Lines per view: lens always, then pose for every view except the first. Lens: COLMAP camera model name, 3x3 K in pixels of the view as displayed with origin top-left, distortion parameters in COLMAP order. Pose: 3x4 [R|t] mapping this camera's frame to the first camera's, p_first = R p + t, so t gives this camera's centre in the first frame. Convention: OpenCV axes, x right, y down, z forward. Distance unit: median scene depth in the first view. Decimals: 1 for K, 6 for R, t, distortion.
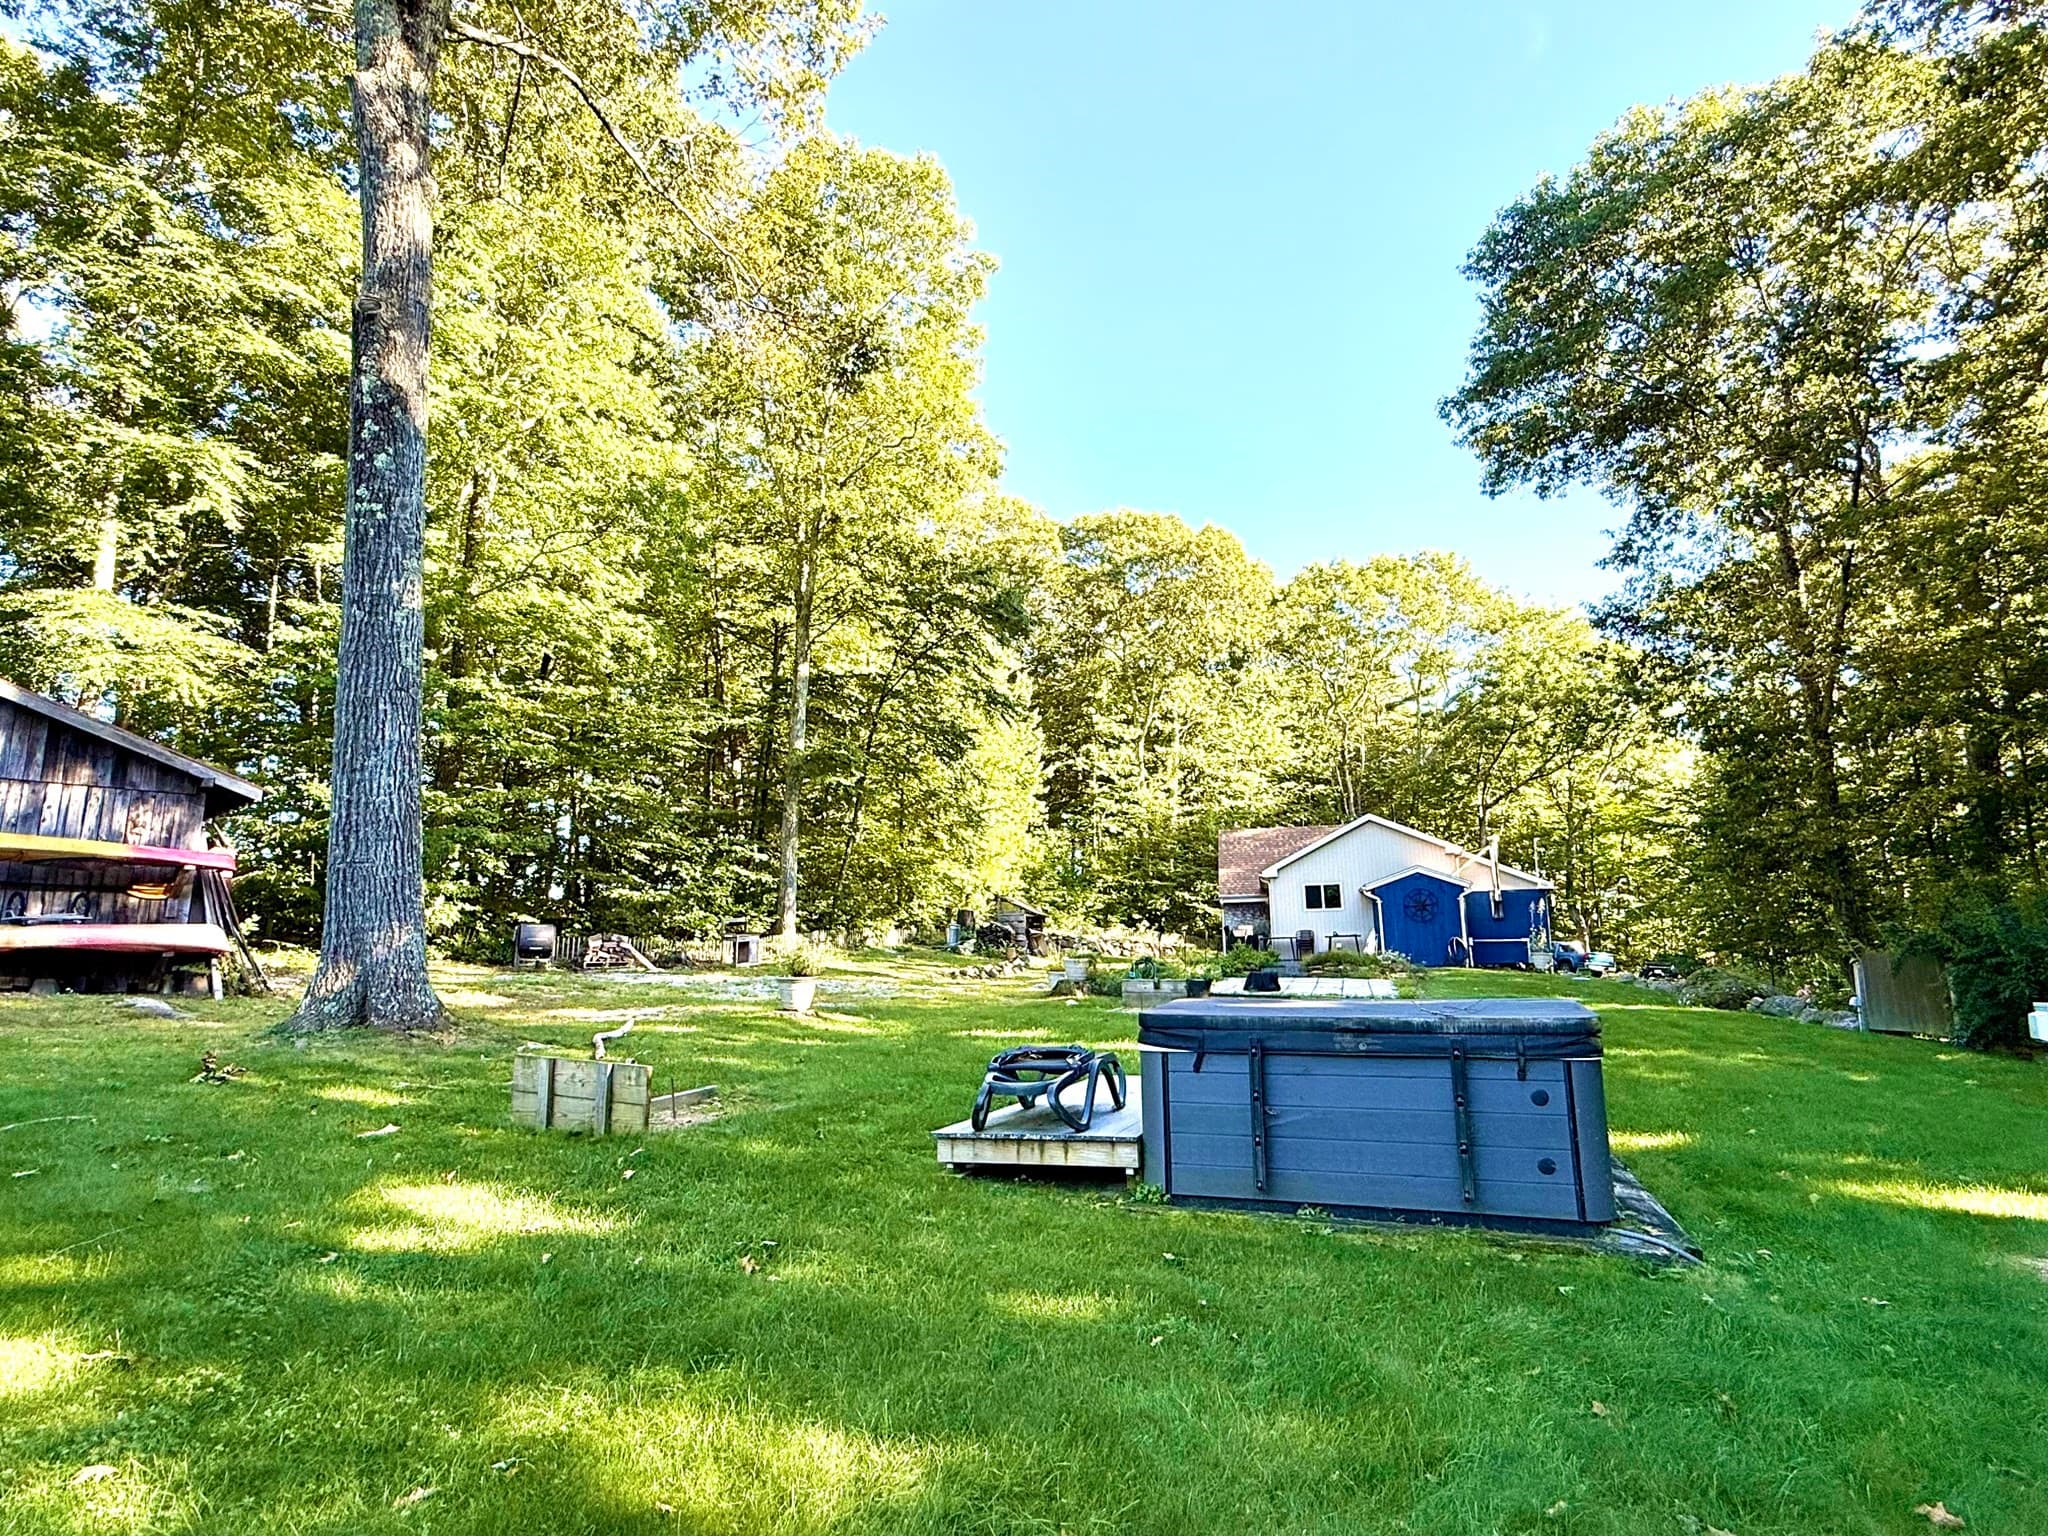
lens RADIAL K [[1078.8, 0, 1017.8], [0, 1078.8, 771.7], [0, 0, 1]] dist [-0.003605, -0.000803]
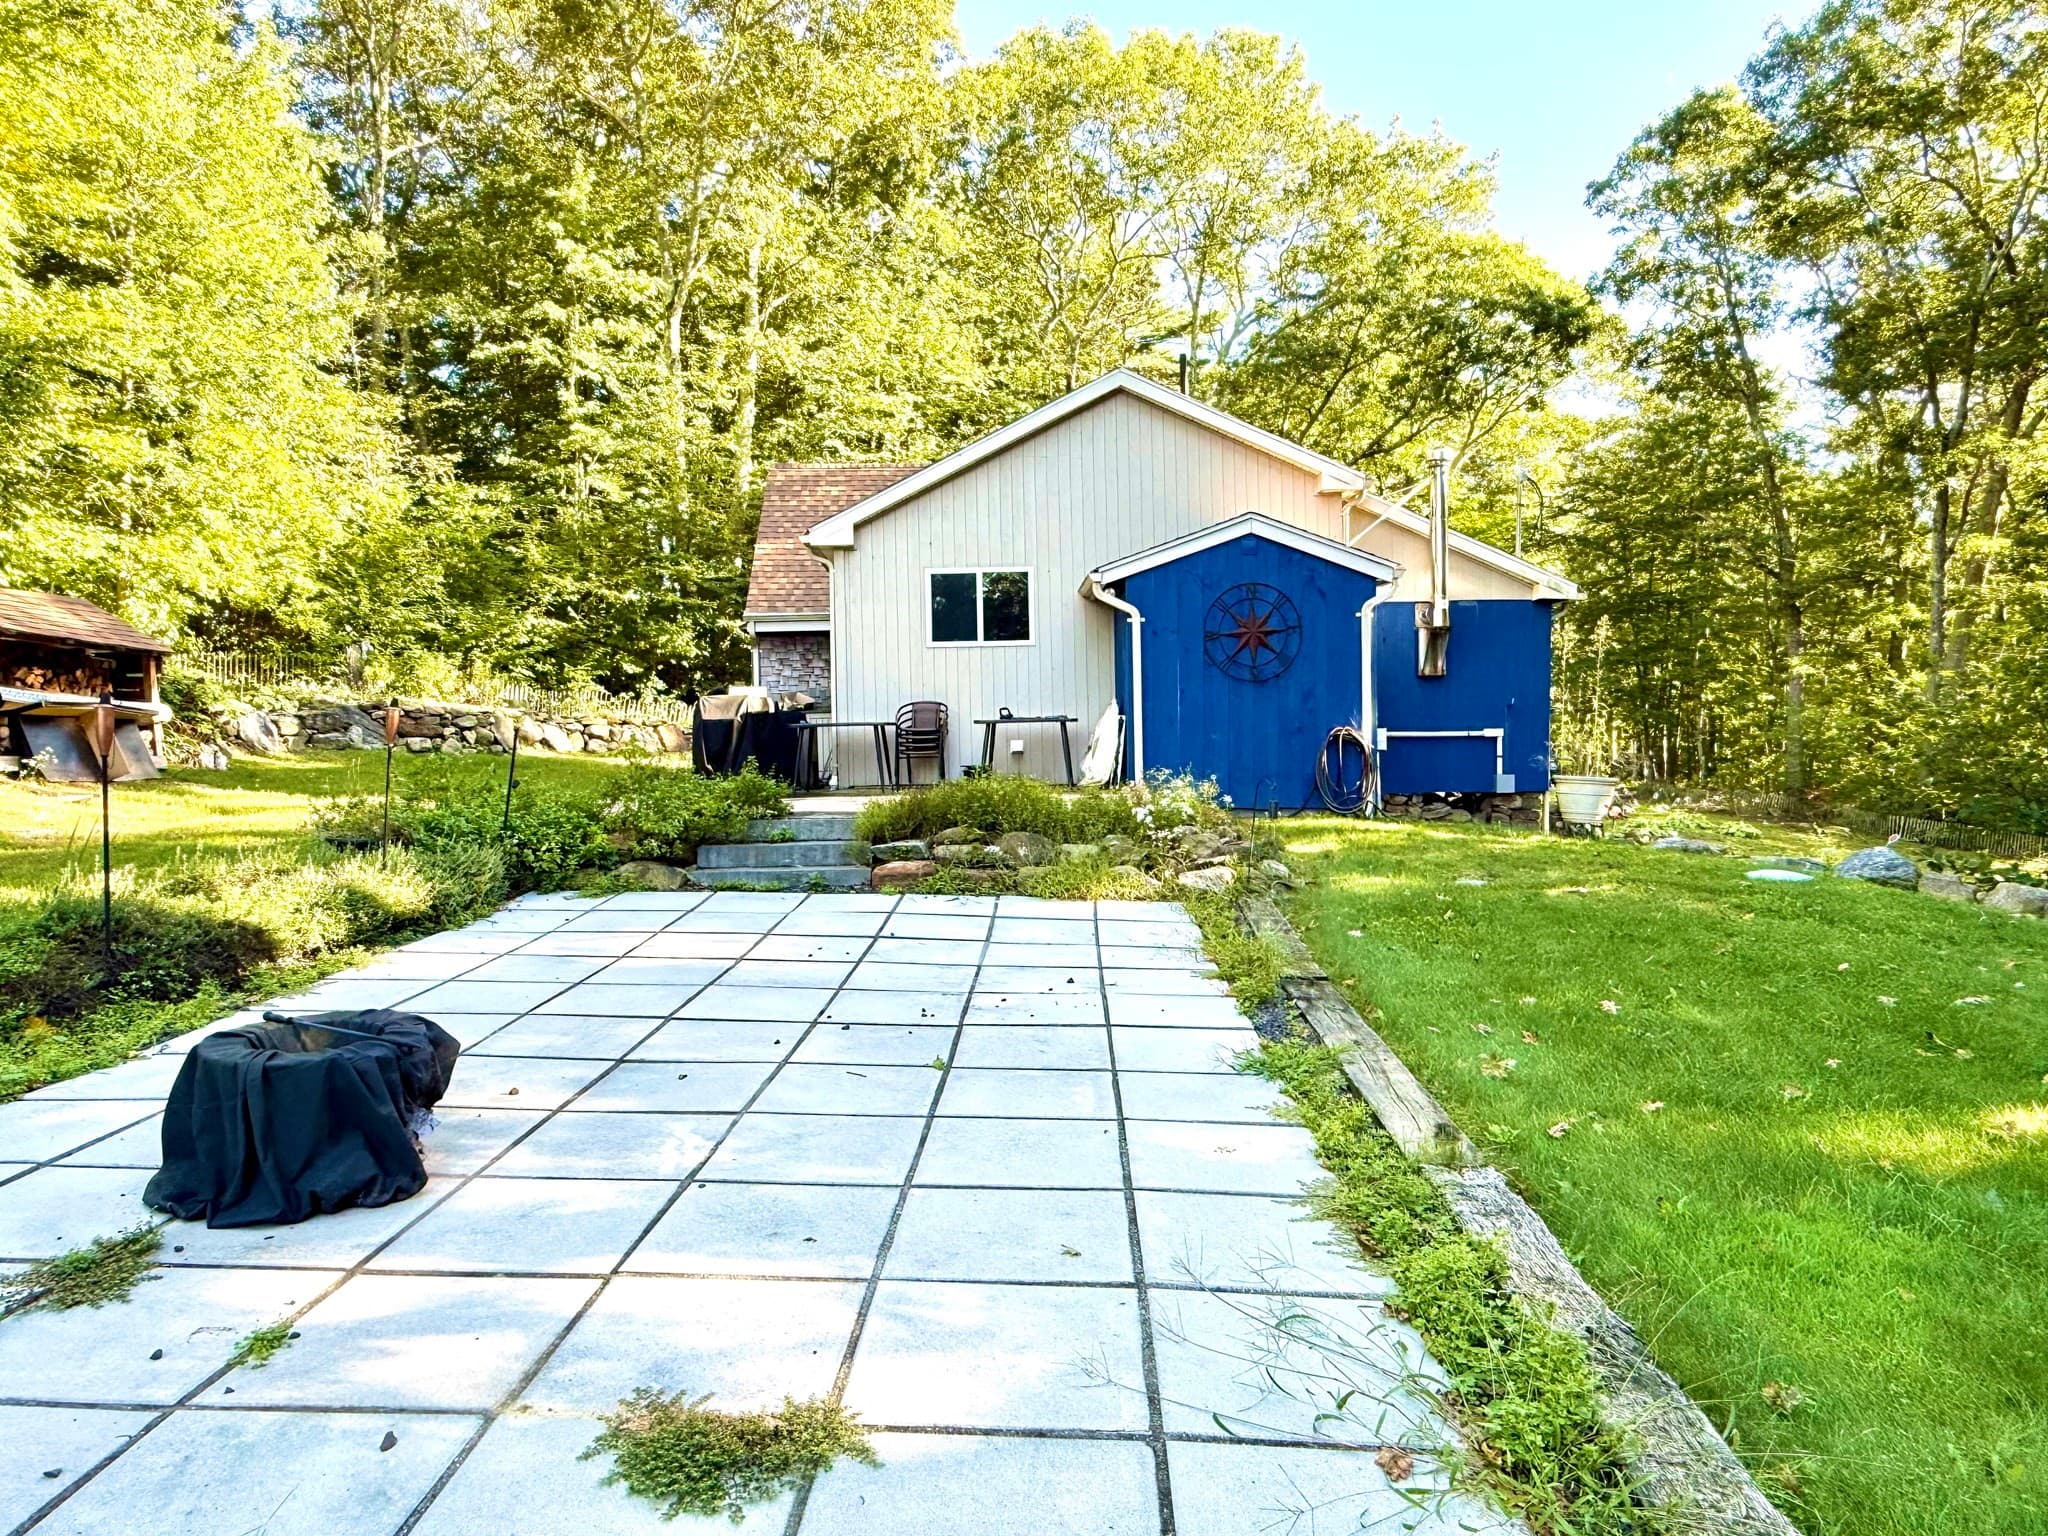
lens RADIAL K [[1462.8, 0, 1019.7], [0, 1462.8, 761.7], [0, 0, 1]] dist [0.002230, -0.013818]
pose [[0.965804, -0.001413, 0.259269, 0.108329], [-0.047544, 0.982064, 0.182456, 0.048932], [-0.254877, -0.188544, 0.948414, 0.337959]]
